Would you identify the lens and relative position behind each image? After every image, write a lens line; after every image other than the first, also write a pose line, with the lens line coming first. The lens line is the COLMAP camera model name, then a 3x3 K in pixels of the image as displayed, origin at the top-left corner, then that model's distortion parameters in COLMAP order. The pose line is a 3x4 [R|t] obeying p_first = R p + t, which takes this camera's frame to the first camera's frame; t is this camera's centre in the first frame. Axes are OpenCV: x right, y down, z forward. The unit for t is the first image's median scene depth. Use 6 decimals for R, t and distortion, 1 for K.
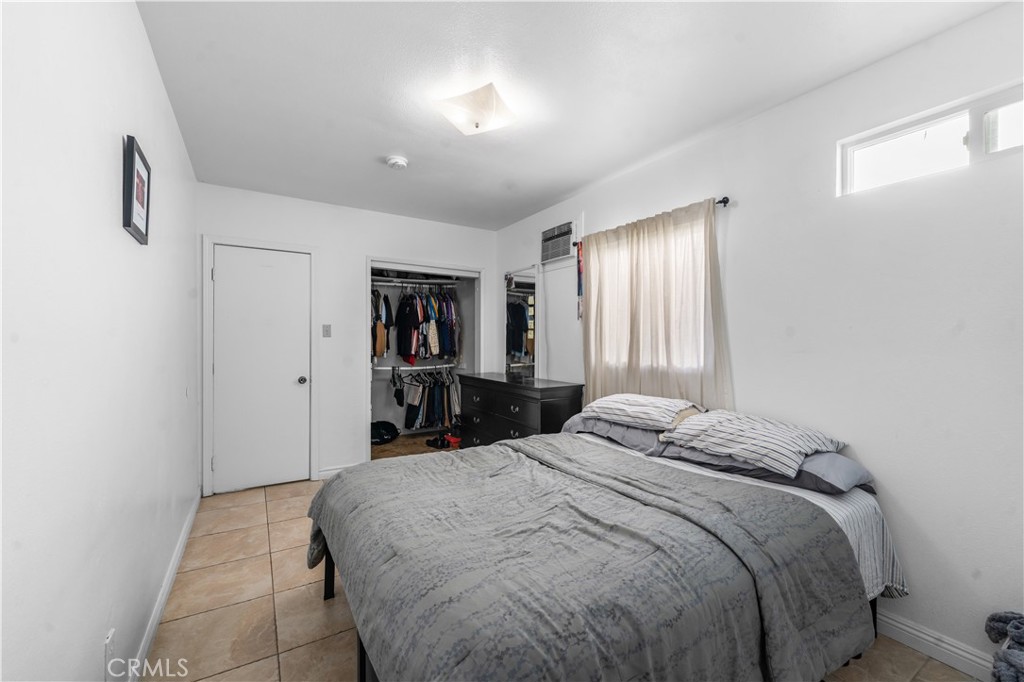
lens RADIAL K [[416.6, 0, 507.4], [0, 416.6, 345.2], [0, 0, 1]] dist [0.000745, -0.000029]
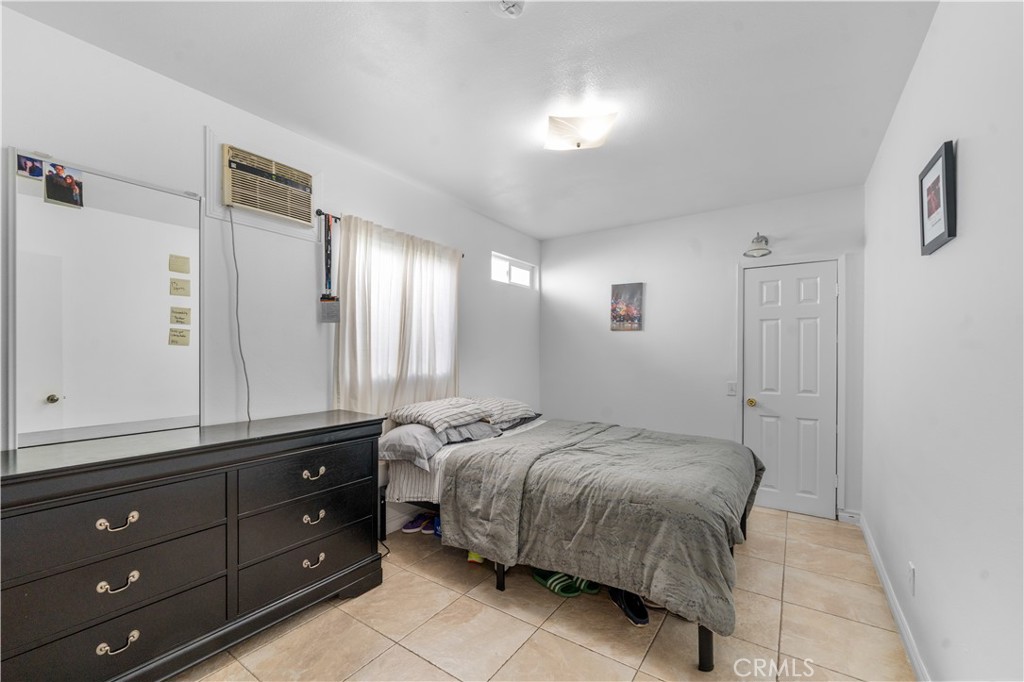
lens RADIAL K [[416.6, 0, 506.5], [0, 416.6, 341.6], [0, 0, 1]] dist [0.000745, -0.000029]
pose [[-0.400124, 0.014324, 0.916349, -0.930939], [0.000081, 0.999878, -0.015594, -0.022936], [-0.916461, -0.006166, -0.400076, 1.530018]]
